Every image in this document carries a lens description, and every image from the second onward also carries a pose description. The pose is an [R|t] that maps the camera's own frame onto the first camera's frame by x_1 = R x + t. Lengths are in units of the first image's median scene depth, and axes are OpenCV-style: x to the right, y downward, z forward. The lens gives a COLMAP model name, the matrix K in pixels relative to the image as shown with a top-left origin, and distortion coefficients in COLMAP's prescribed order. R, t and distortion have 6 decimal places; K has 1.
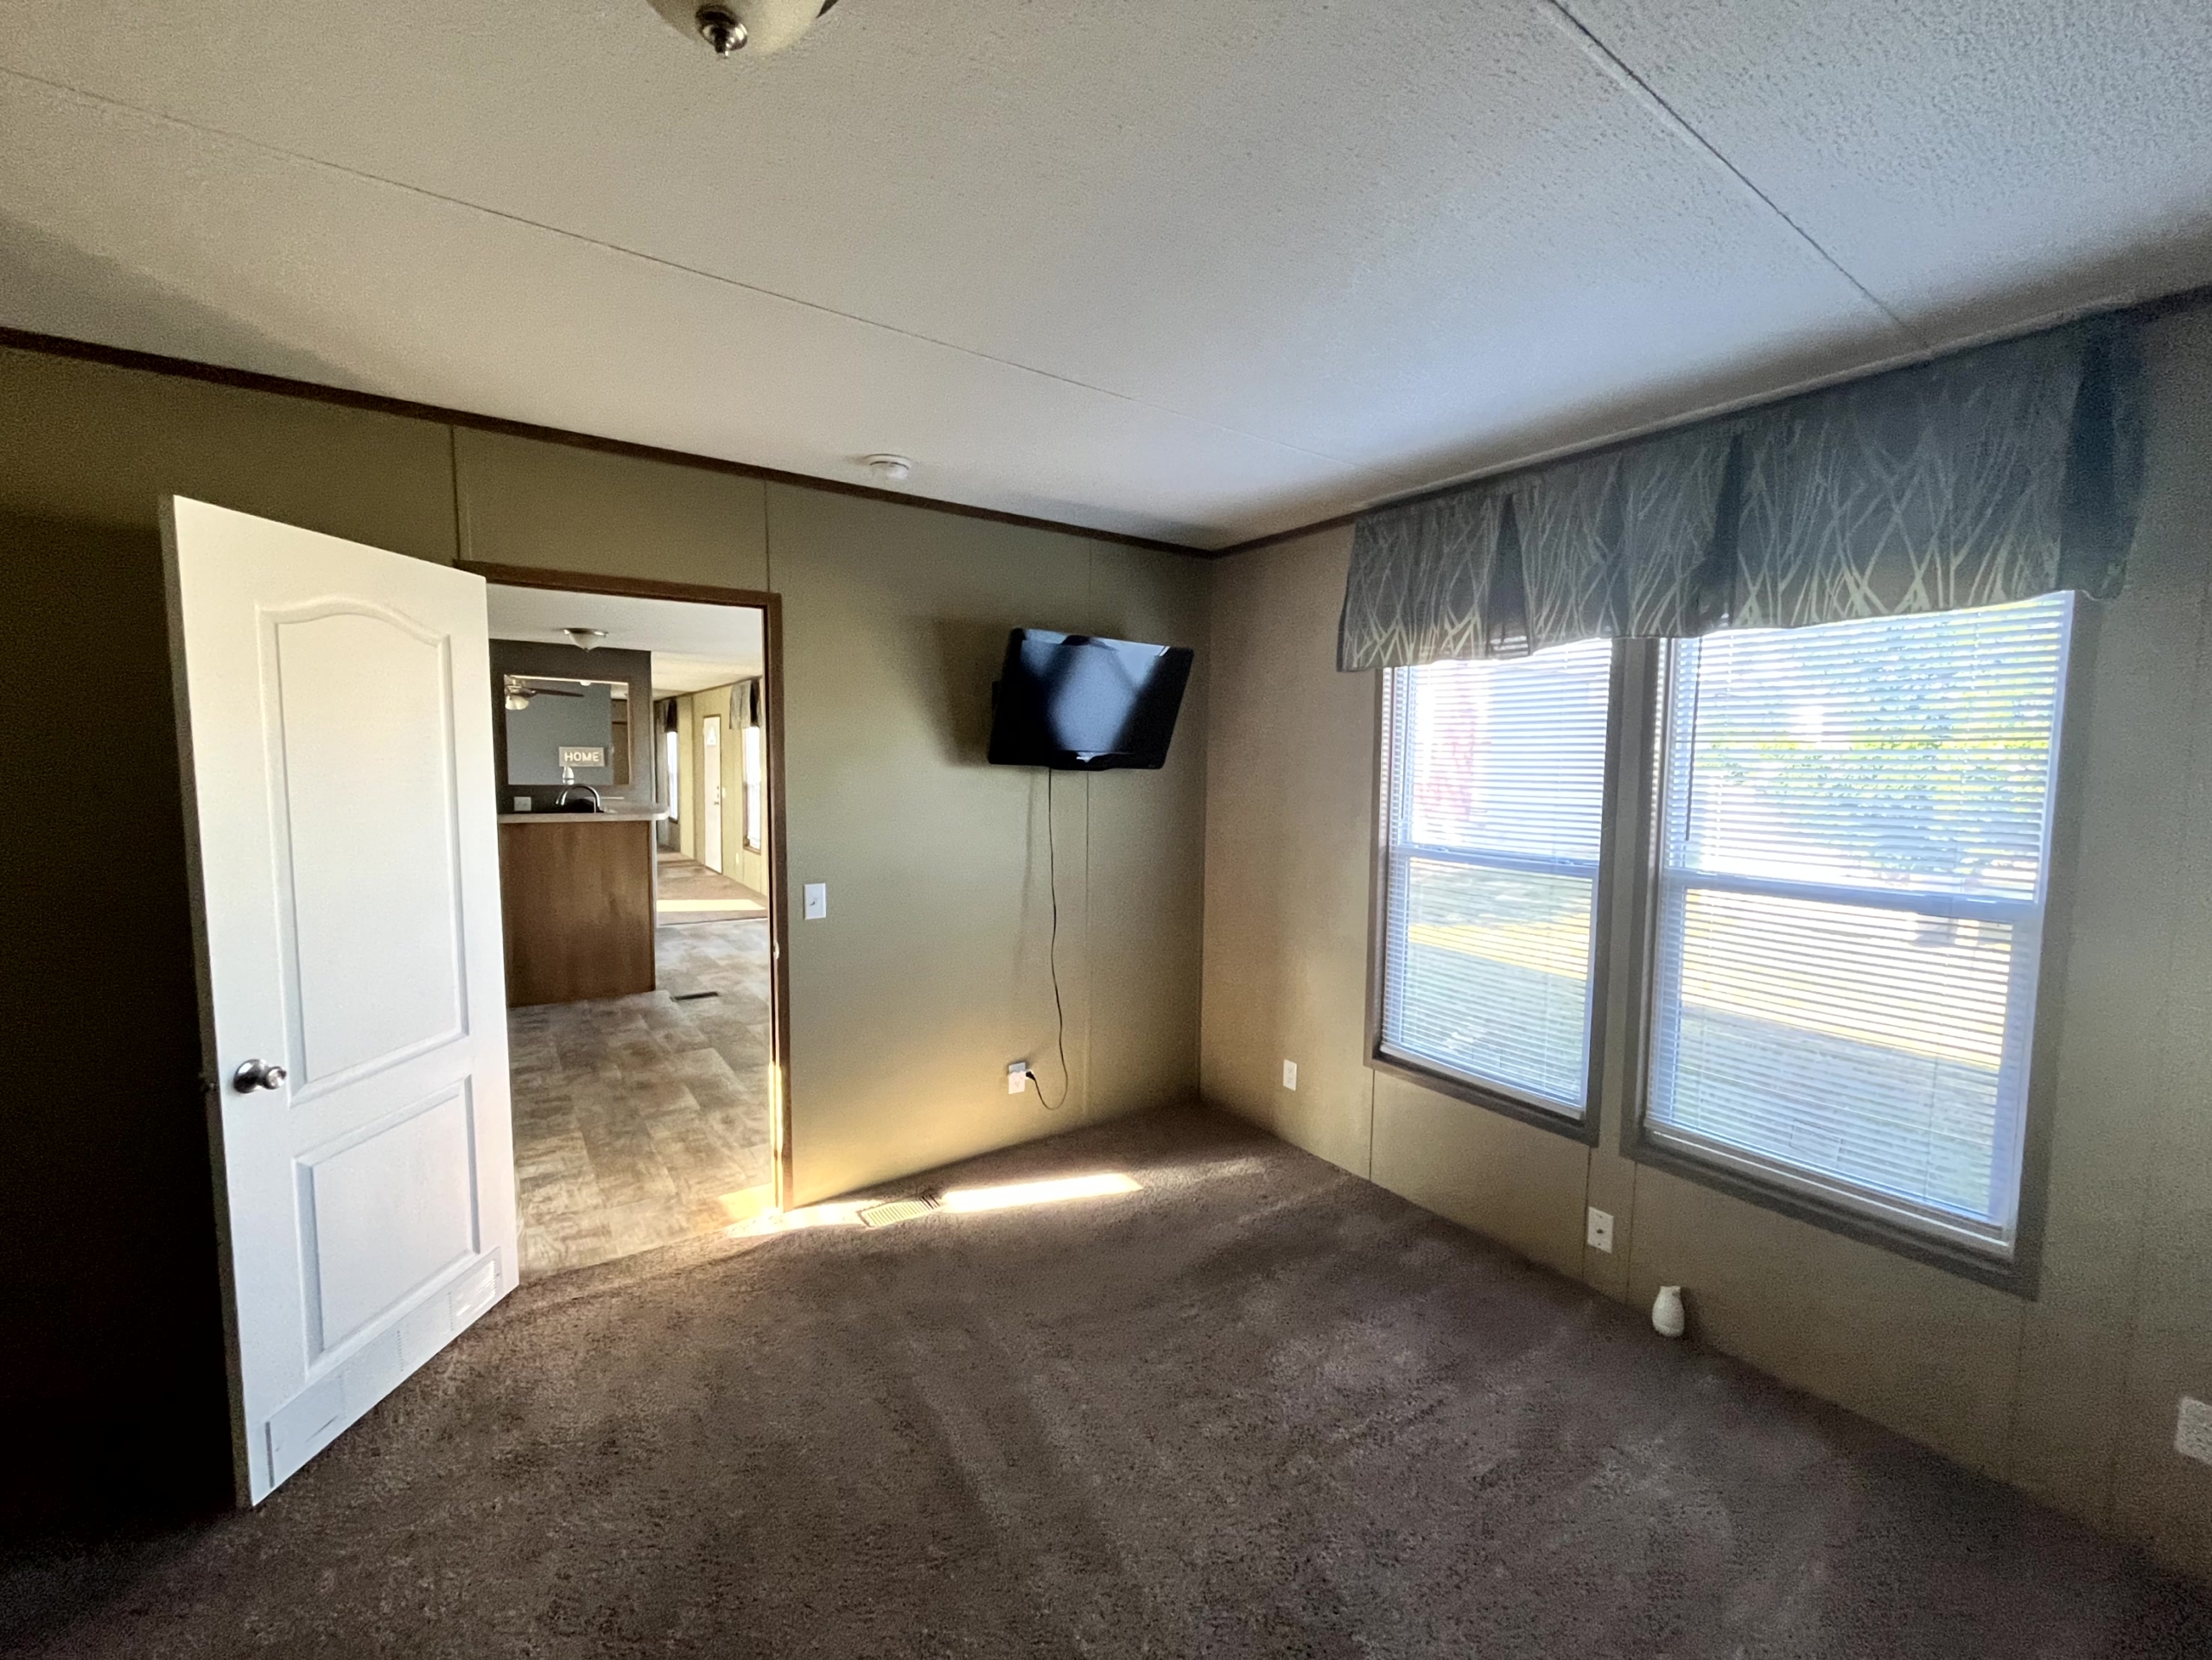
lens RADIAL K [[898.1, 0, 1100.7], [0, 898.1, 835.5], [0, 0, 1]] dist [0.001612, 0.000085]
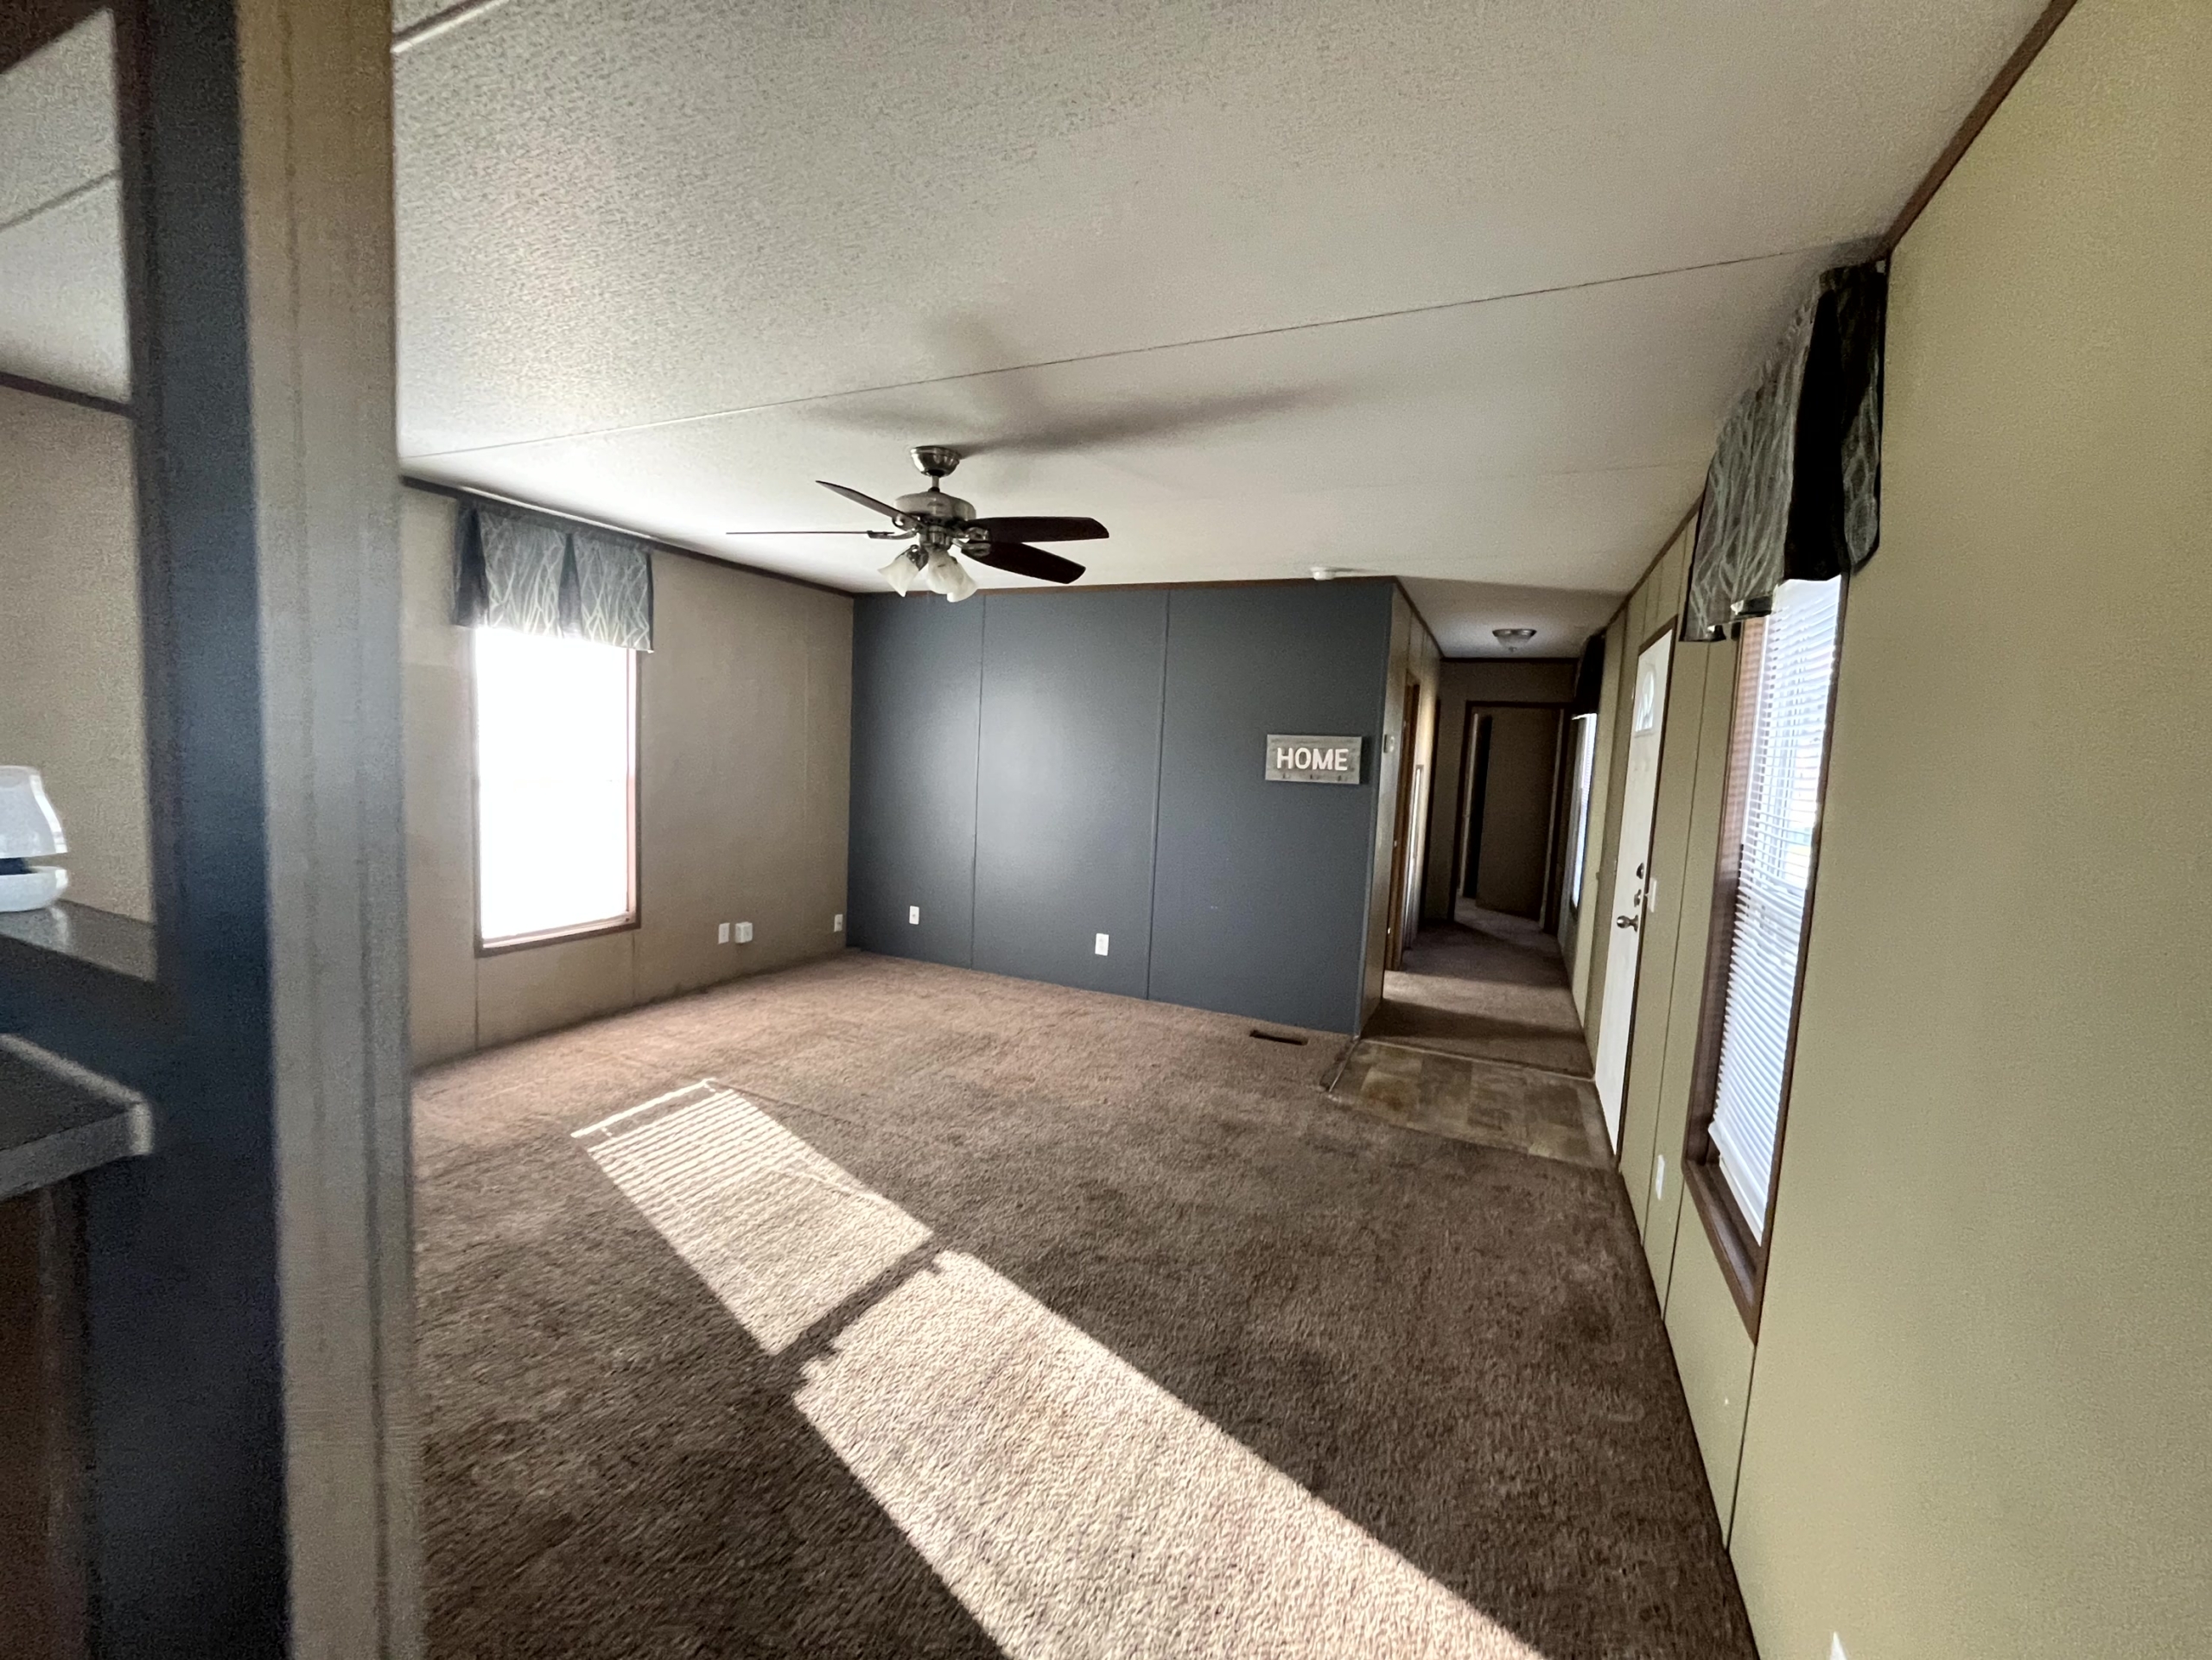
lens RADIAL K [[898.1, 0, 1100.7], [0, 898.1, 835.5], [0, 0, 1]] dist [0.001612, 0.000085]
pose [[0.509193, 0.089265, -0.856011, -0.393514], [-0.107725, 0.993395, 0.039512, -0.085777], [0.853884, 0.072094, 0.515446, 1.034906]]
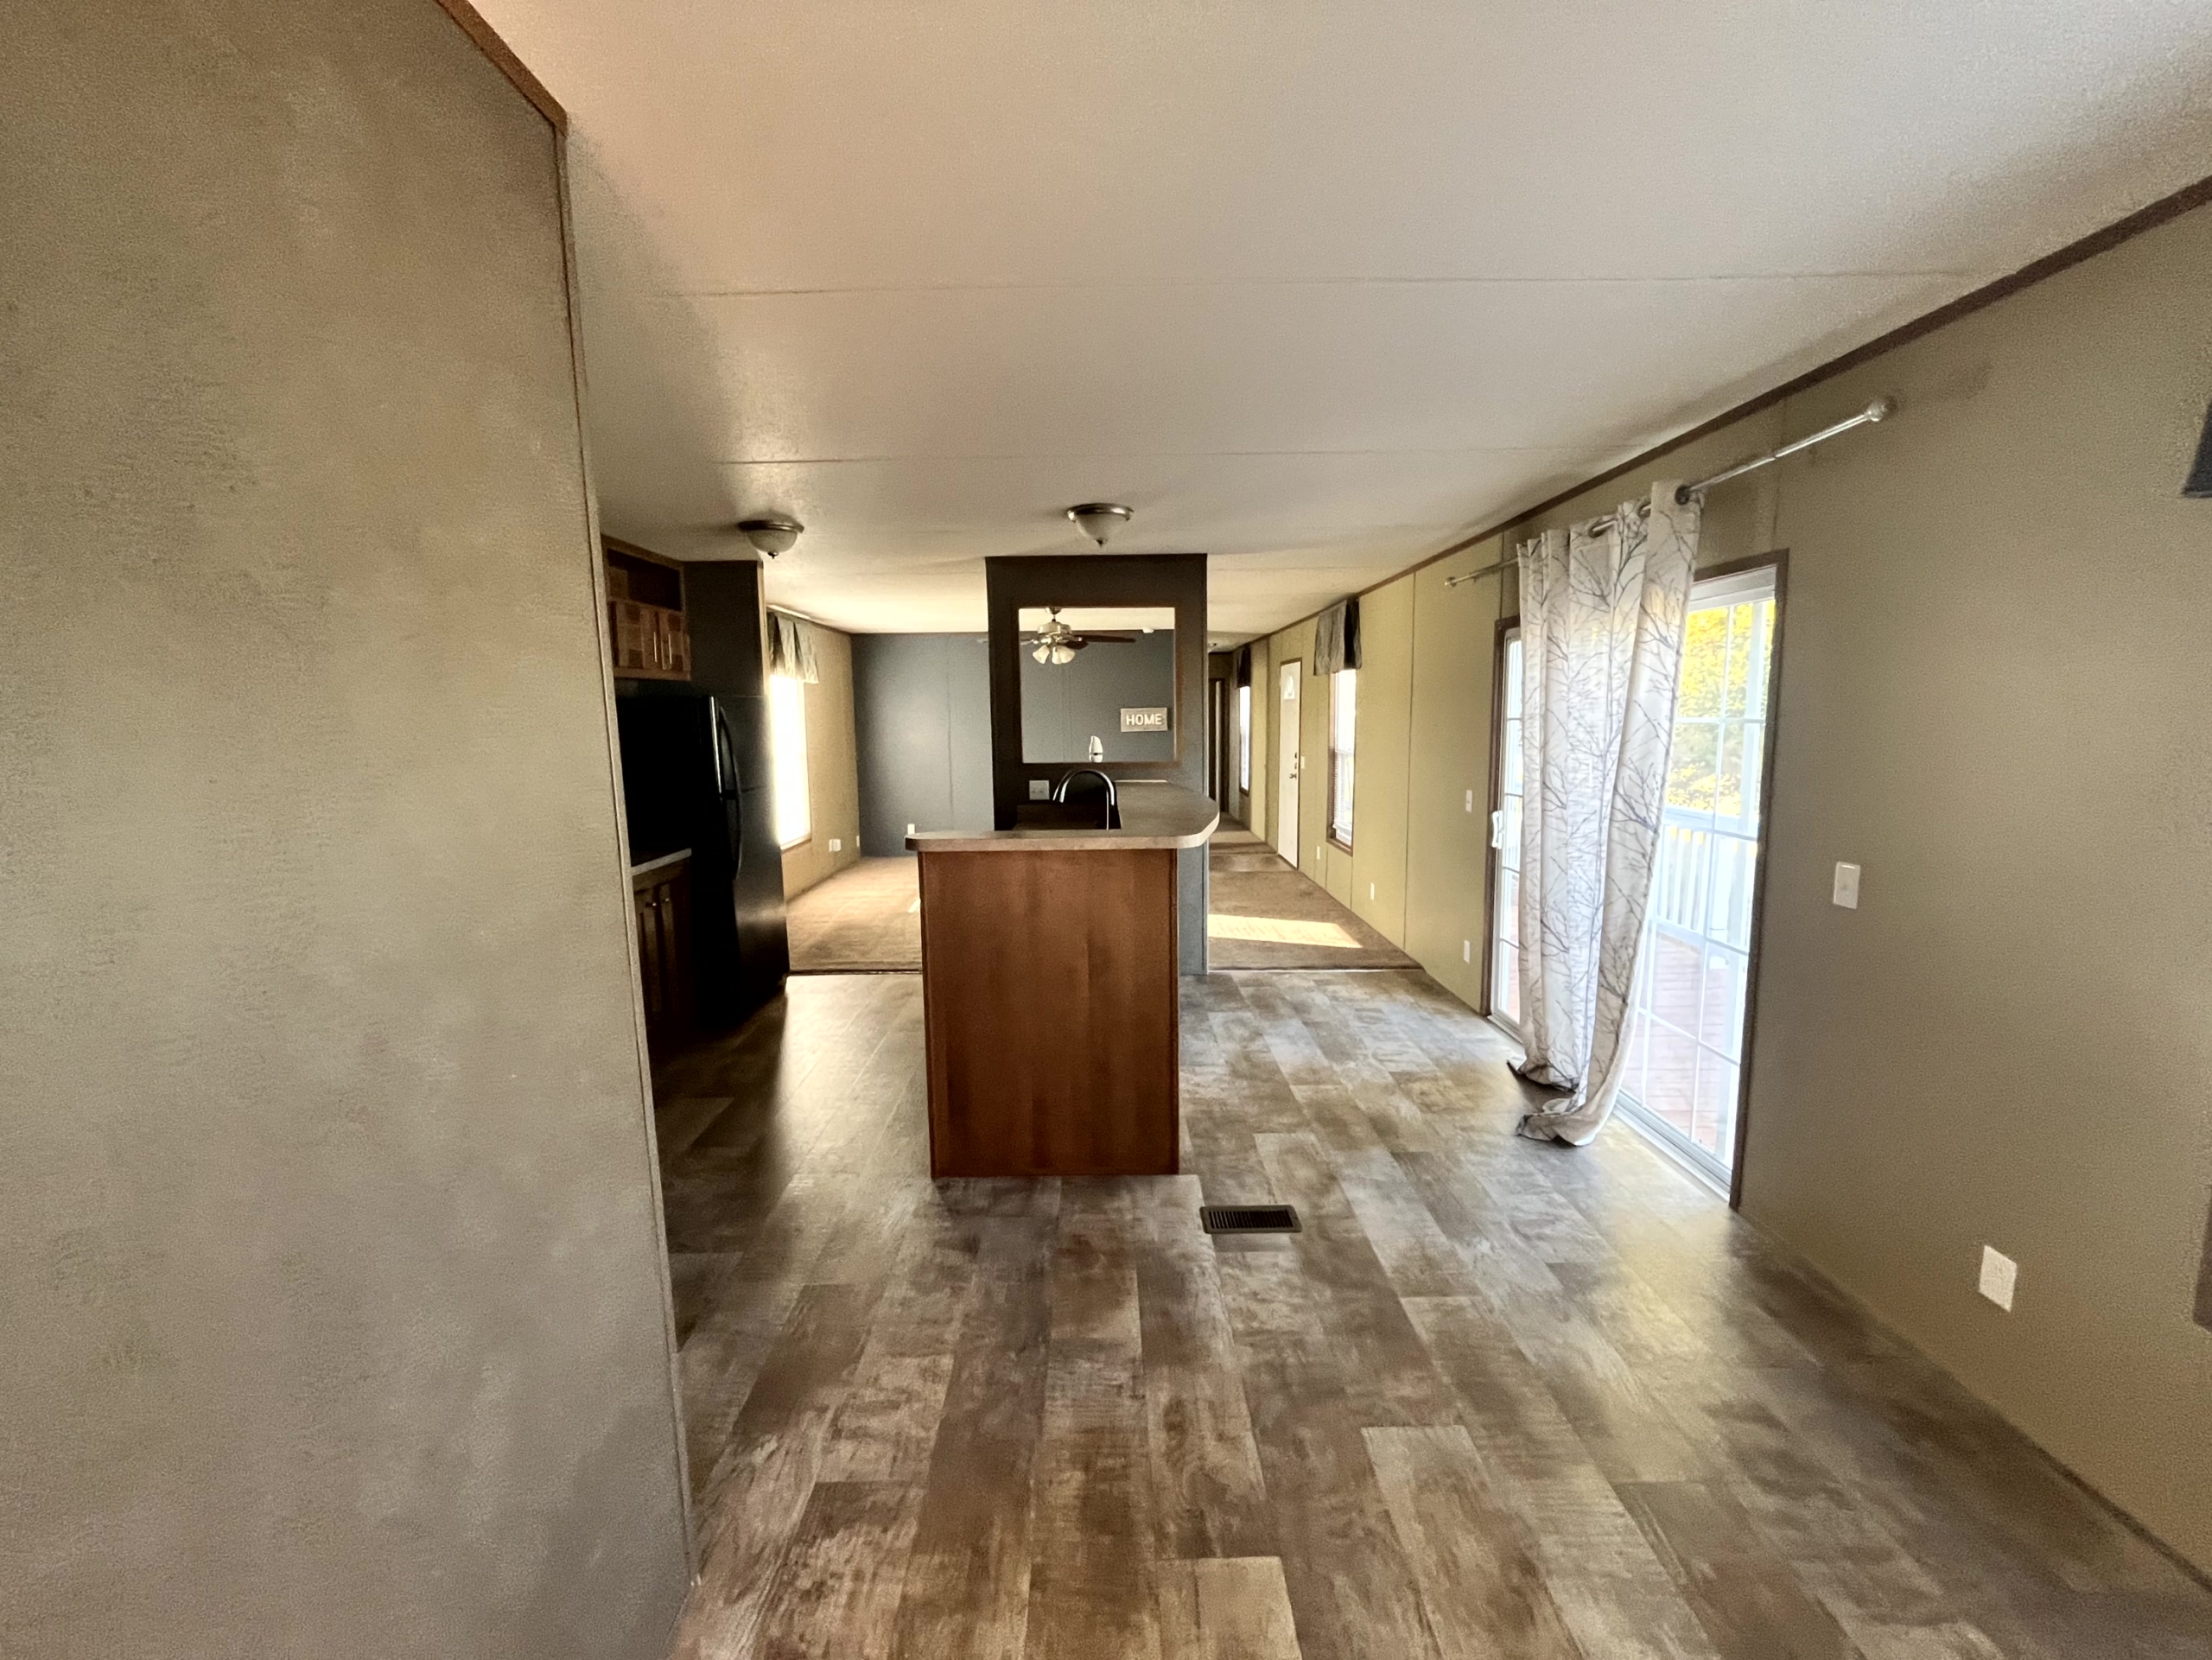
lens RADIAL K [[898.1, 0, 1100.7], [0, 898.1, 835.5], [0, 0, 1]] dist [0.001612, 0.000085]
pose [[0.819158, 0.045719, -0.571743, -0.186570], [-0.016756, 0.998300, 0.055821, -0.038038], [0.573323, -0.036146, 0.818532, 0.423642]]
